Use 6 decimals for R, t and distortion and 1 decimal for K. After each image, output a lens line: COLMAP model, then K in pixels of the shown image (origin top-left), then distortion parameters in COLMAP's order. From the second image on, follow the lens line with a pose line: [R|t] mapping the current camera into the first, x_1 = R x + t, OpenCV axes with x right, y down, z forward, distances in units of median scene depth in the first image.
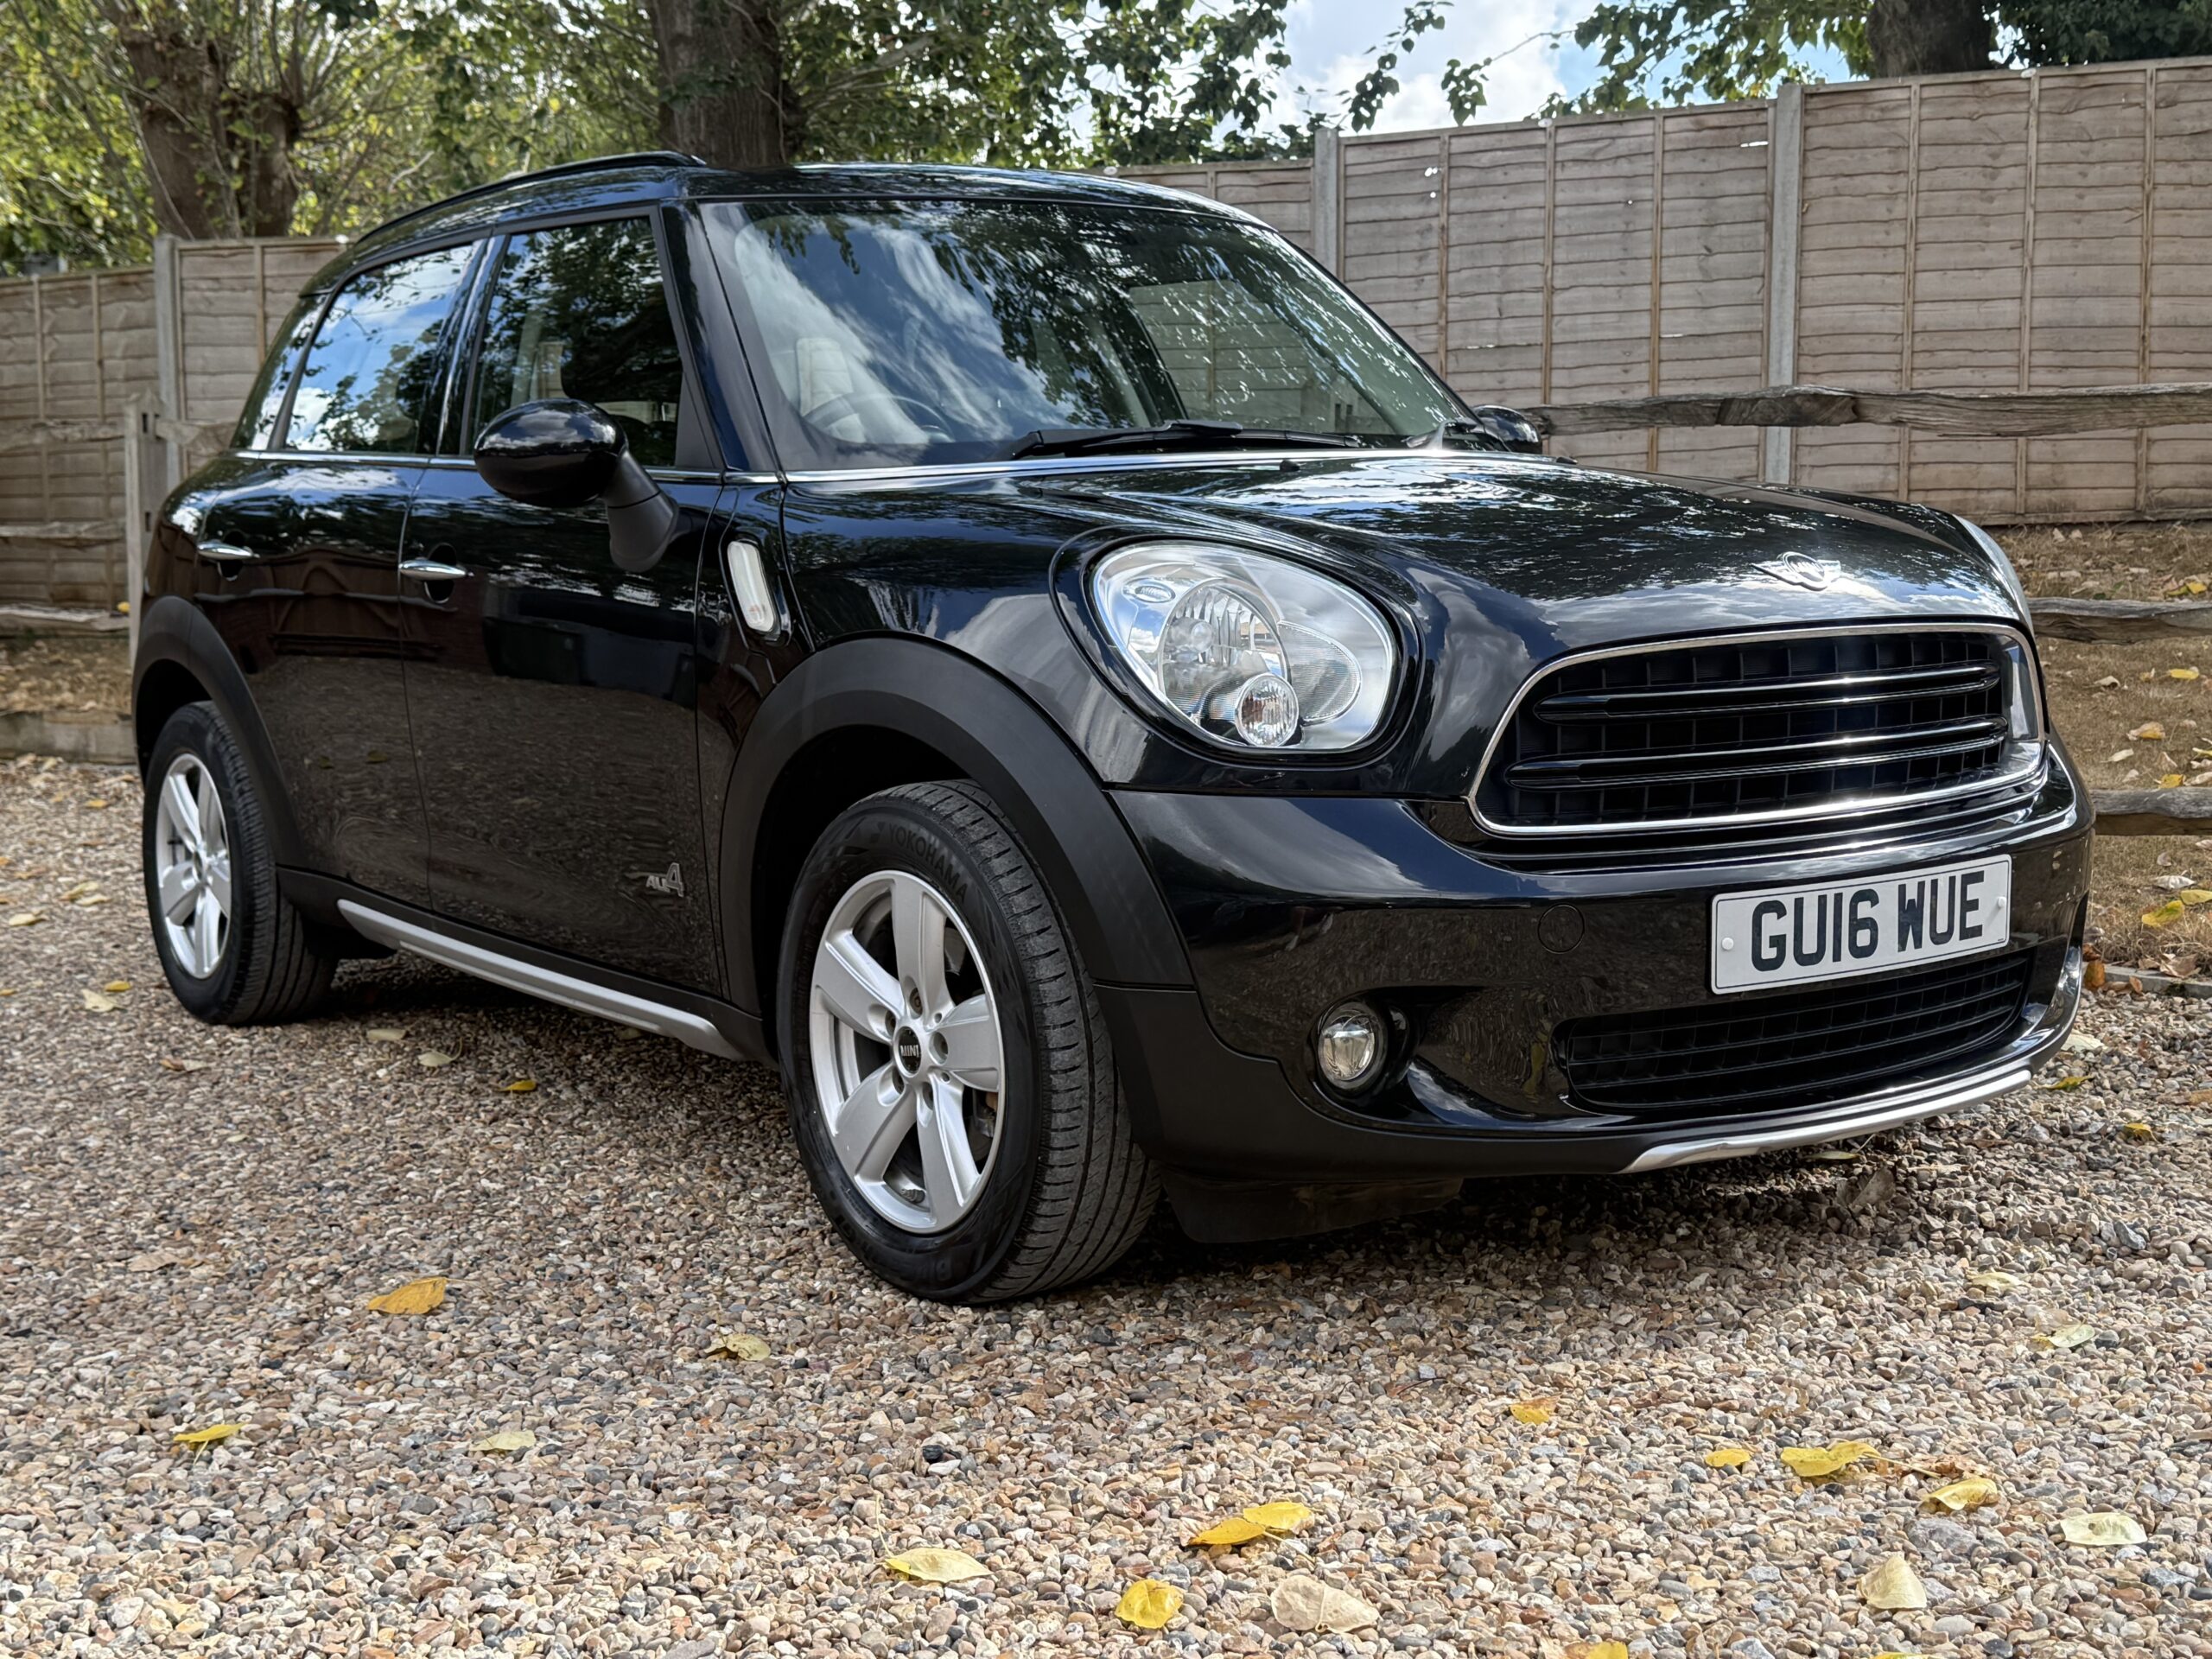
lens RADIAL K [[2674.9, 0, 1167.5], [0, 2674.9, 826.5], [0, 0, 1]] dist [0.227978, -0.569348]
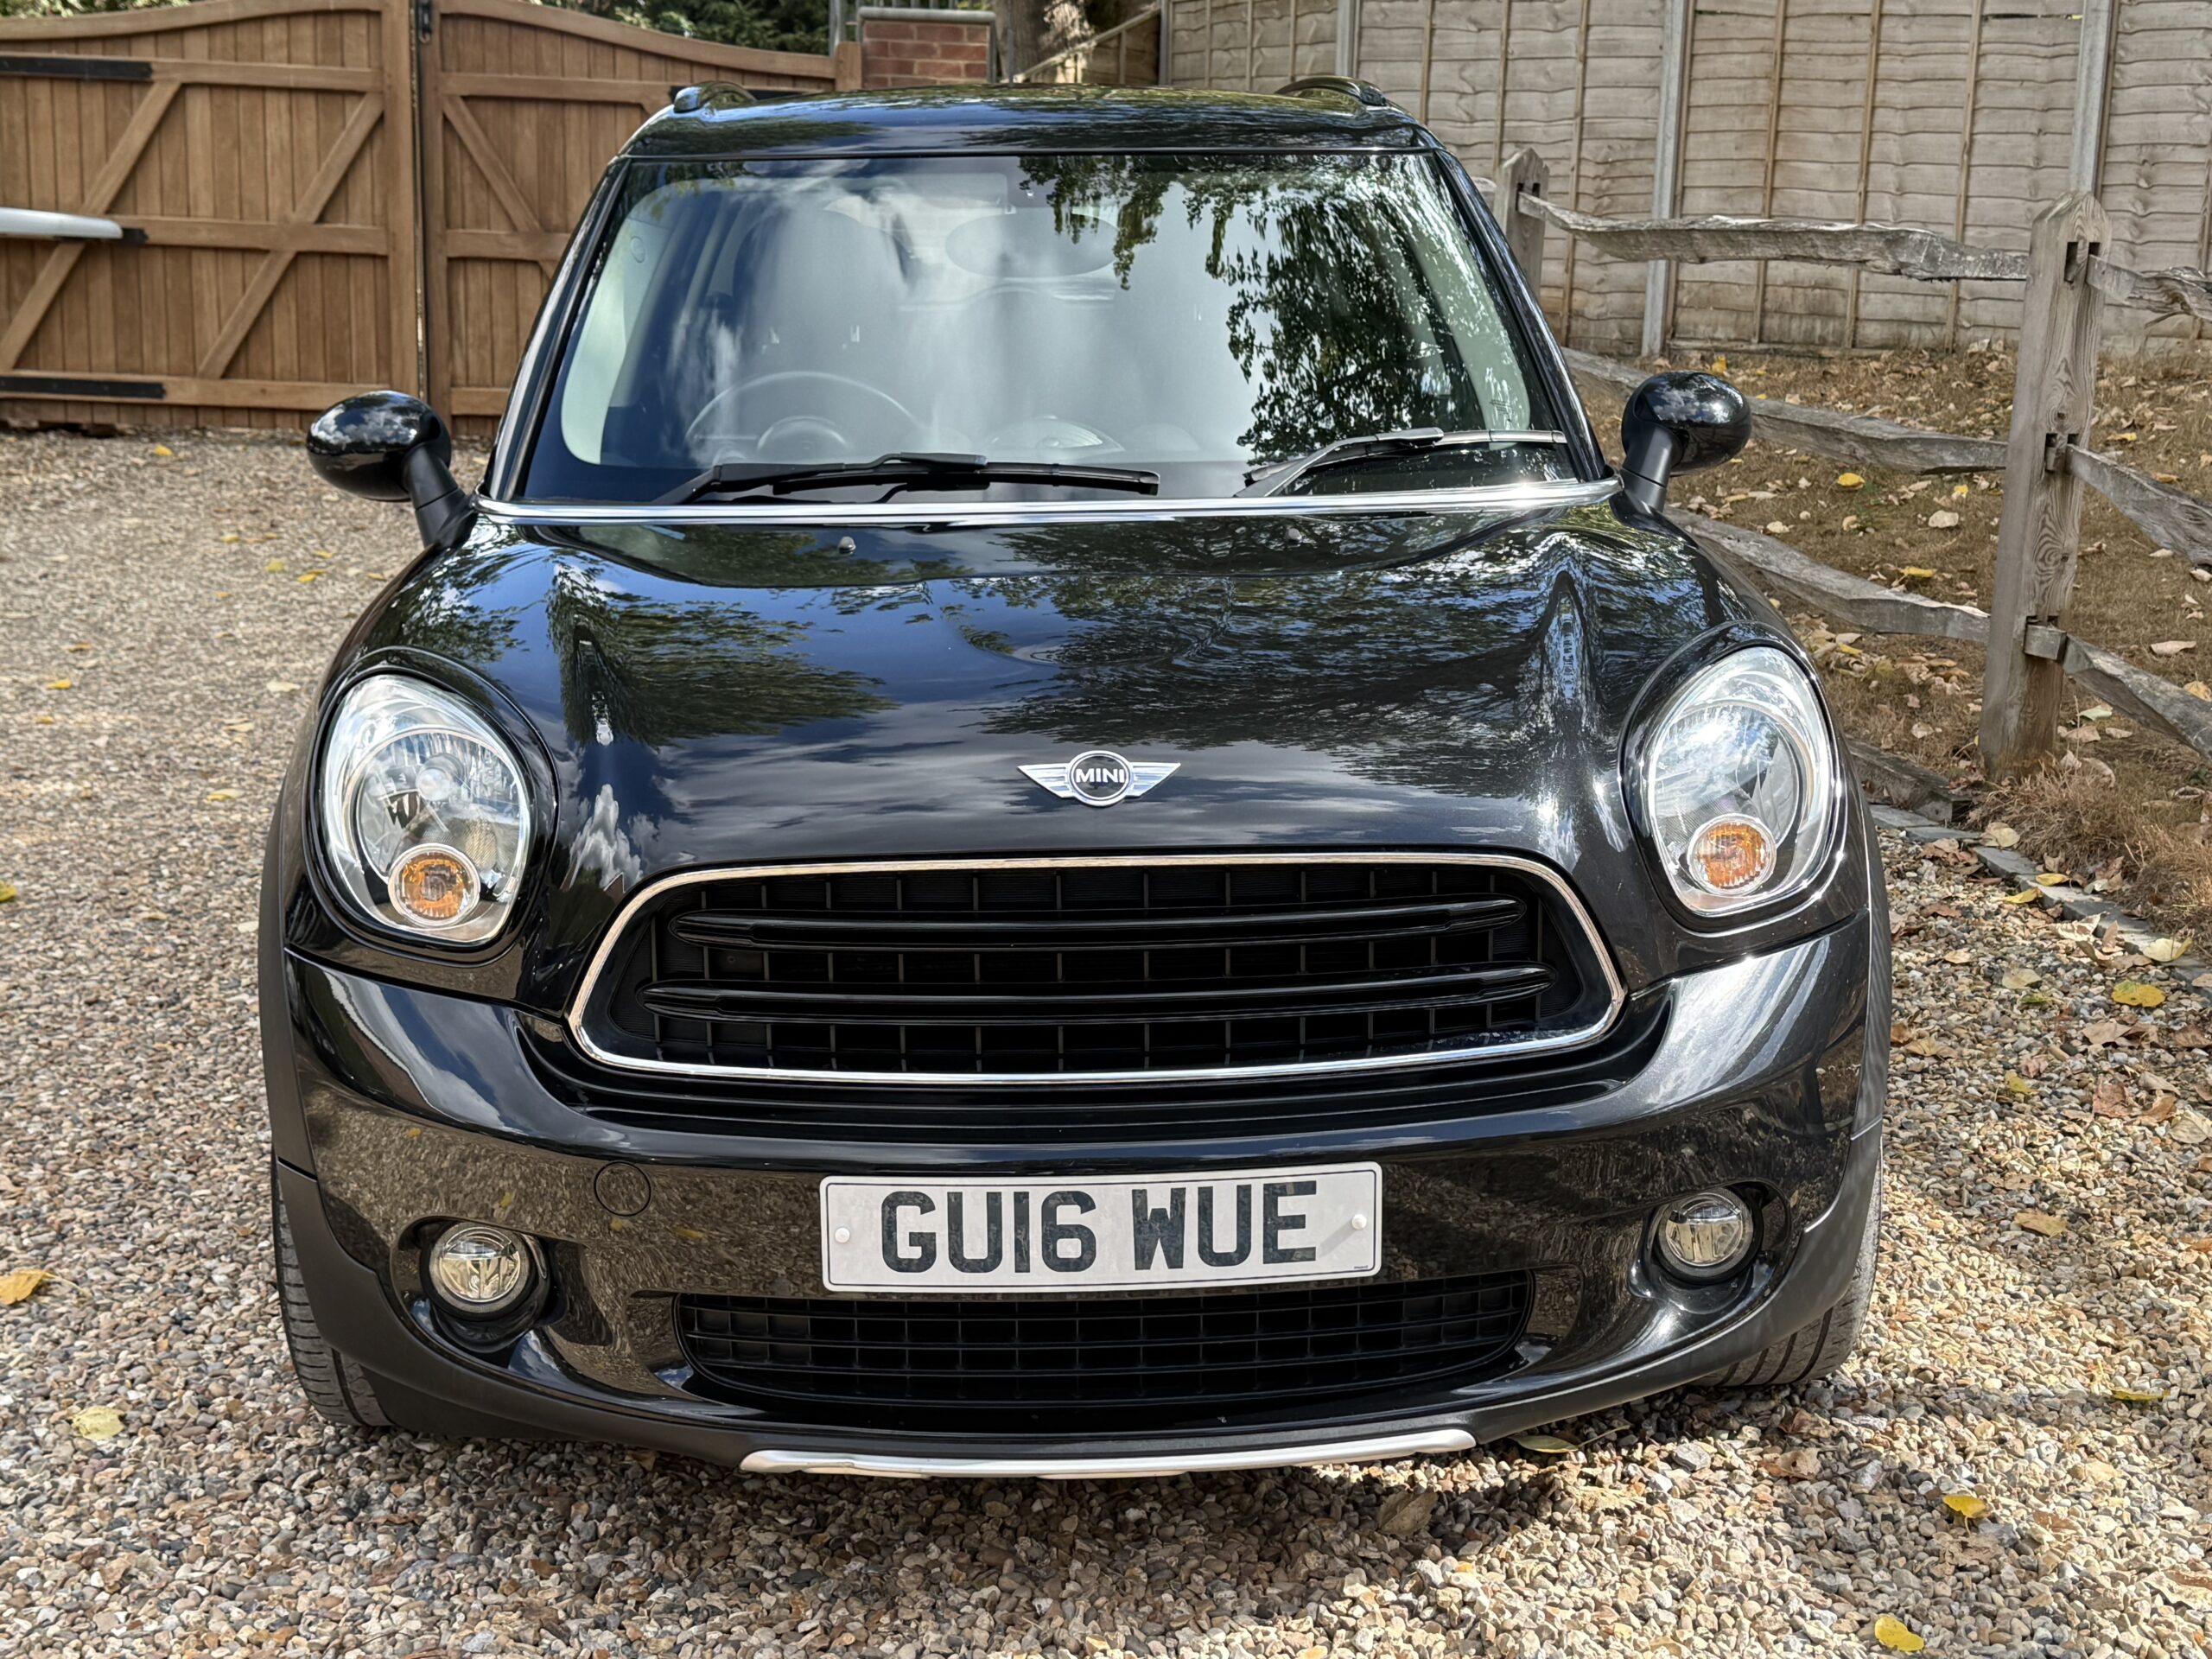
lens RADIAL K [[2945.4, 0, 1106.0], [0, 2945.4, 829.5], [0, 0, 1]] dist [0.234698, -0.583468]
pose [[0.835454, 0.133698, -0.533050, 0.696337], [-0.070717, 0.988046, 0.136984, -0.197475], [0.544992, -0.076748, 0.834921, 0.268718]]
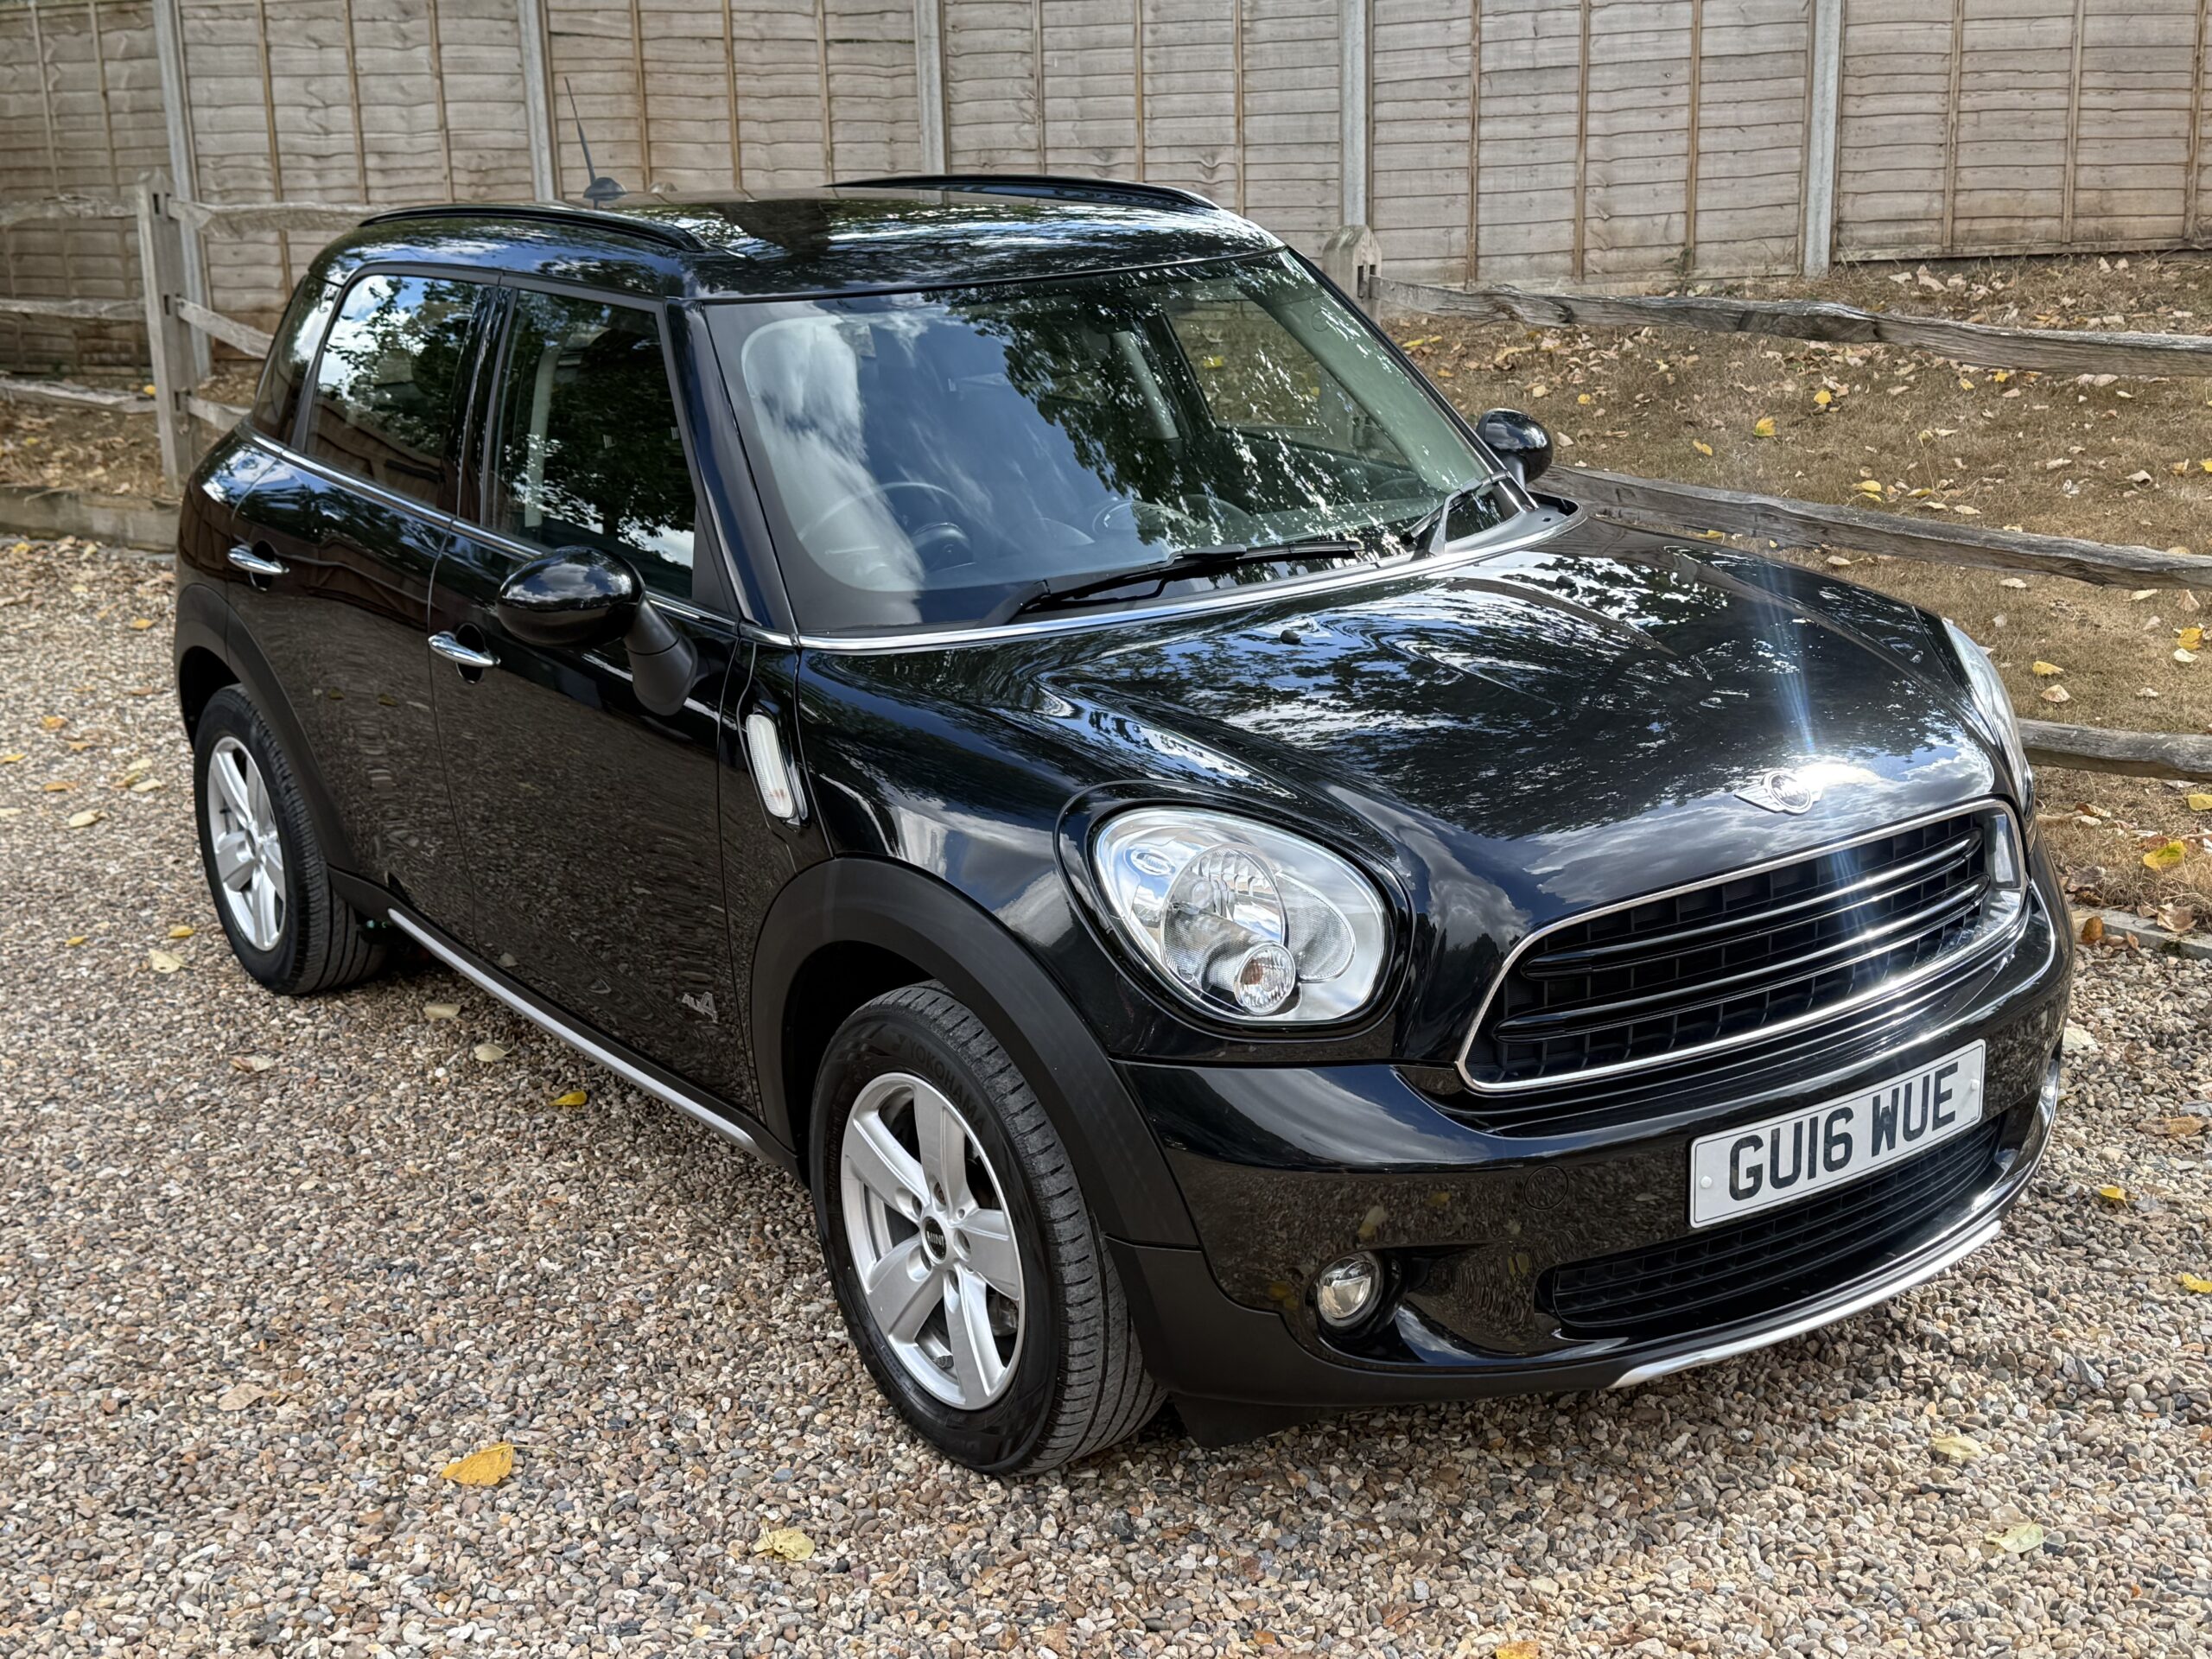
lens RADIAL K [[2674.9, 0, 1167.5], [0, 2674.9, 826.5], [0, 0, 1]] dist [0.227978, -0.569348]
pose [[0.999703, -0.016405, -0.017996, 0.017396], [0.019036, 0.987350, 0.157409, -0.245599], [0.015186, -0.157705, 0.987370, -0.021601]]
